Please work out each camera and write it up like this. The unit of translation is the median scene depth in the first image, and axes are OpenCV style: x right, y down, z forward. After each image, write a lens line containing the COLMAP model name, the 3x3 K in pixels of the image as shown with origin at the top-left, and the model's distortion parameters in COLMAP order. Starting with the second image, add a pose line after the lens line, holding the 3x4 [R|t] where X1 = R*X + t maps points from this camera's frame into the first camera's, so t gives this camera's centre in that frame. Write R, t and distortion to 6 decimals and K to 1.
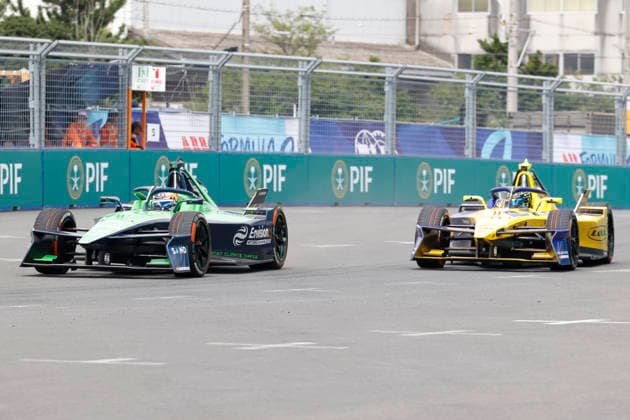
lens RADIAL K [[2994.3, 0, 315.0], [0, 2994.3, 210.0], [0, 0, 1]] dist [-0.030379, -1.718956]
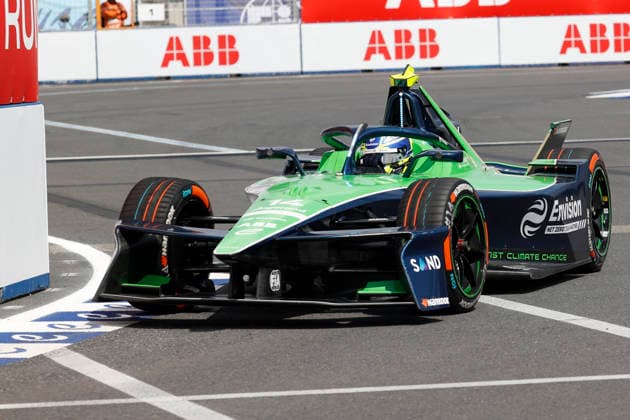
lens RADIAL K [[3270.1, 0, 315.0], [0, 3270.1, 210.0], [0, 0, 1]] dist [-0.273631, -2.992560]
pose [[0.998402, -0.020349, -0.052721, -0.032818], [0.021867, 0.999358, 0.028395, -0.009277], [0.052109, -0.029503, 0.998205, 0.445556]]
